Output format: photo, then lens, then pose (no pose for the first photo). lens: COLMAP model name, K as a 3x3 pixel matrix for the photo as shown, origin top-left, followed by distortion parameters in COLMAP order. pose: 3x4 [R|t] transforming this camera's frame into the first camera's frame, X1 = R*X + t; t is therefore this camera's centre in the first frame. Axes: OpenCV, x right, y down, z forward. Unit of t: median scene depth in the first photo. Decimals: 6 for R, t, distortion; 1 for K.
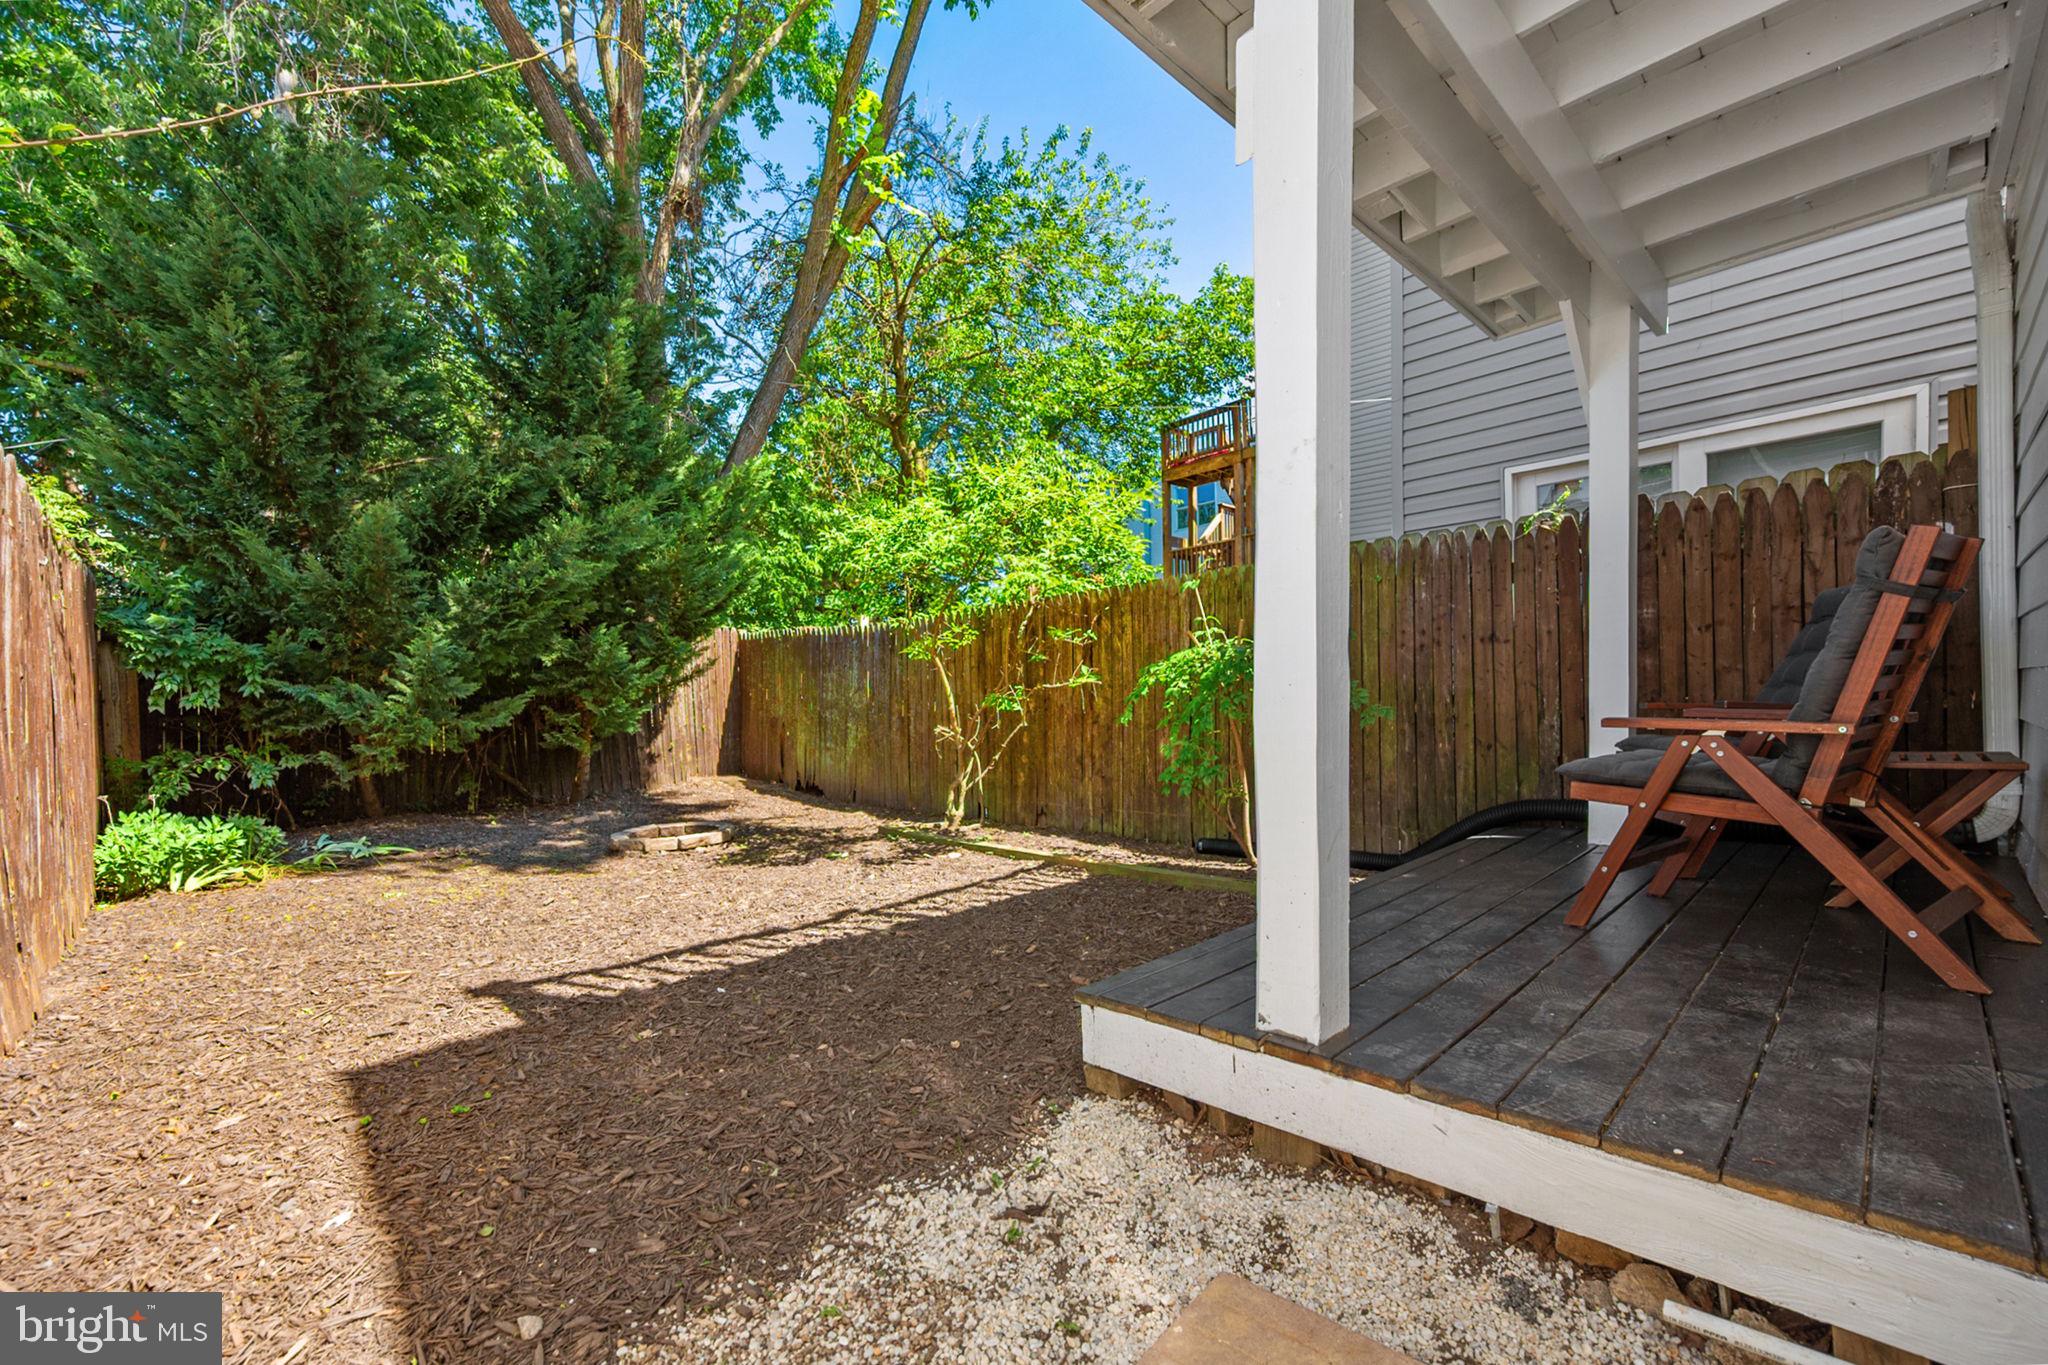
lens RADIAL K [[844.4, 0, 1022.5], [0, 844.4, 691.7], [0, 0, 1]] dist [0.021530, -0.000106]
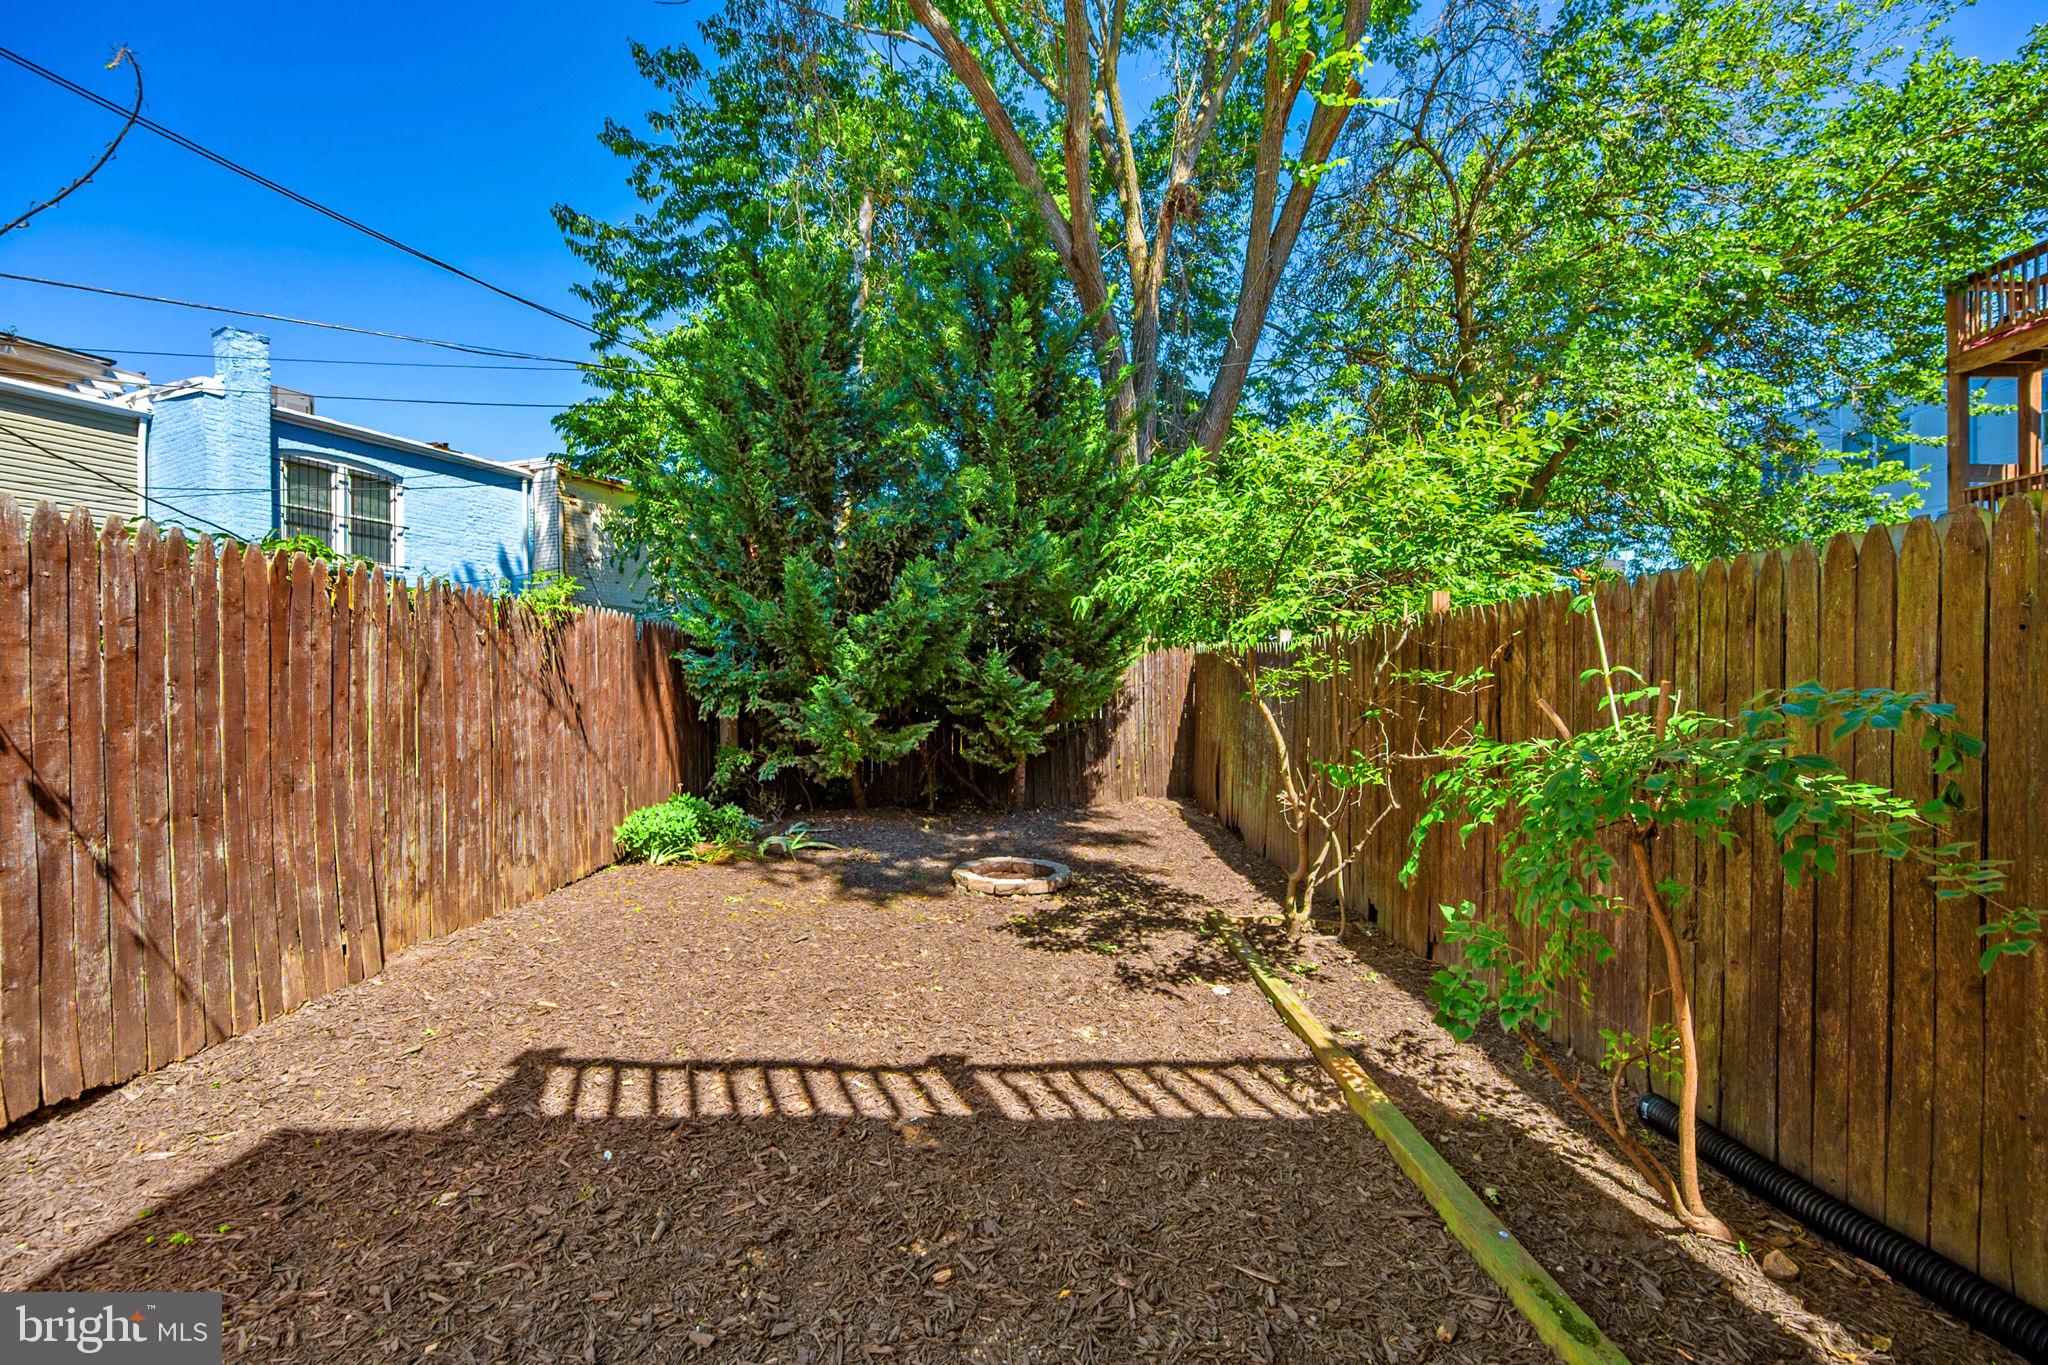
lens RADIAL K [[836.5, 0, 1006.5], [0, 836.5, 671.8], [0, 0, 1]] dist [0.006148, -0.004211]
pose [[0.733881, 0.018959, -0.679013, 0.220088], [-0.024645, 0.999695, 0.001276, -0.059733], [0.678830, 0.015797, 0.734125, 0.309721]]
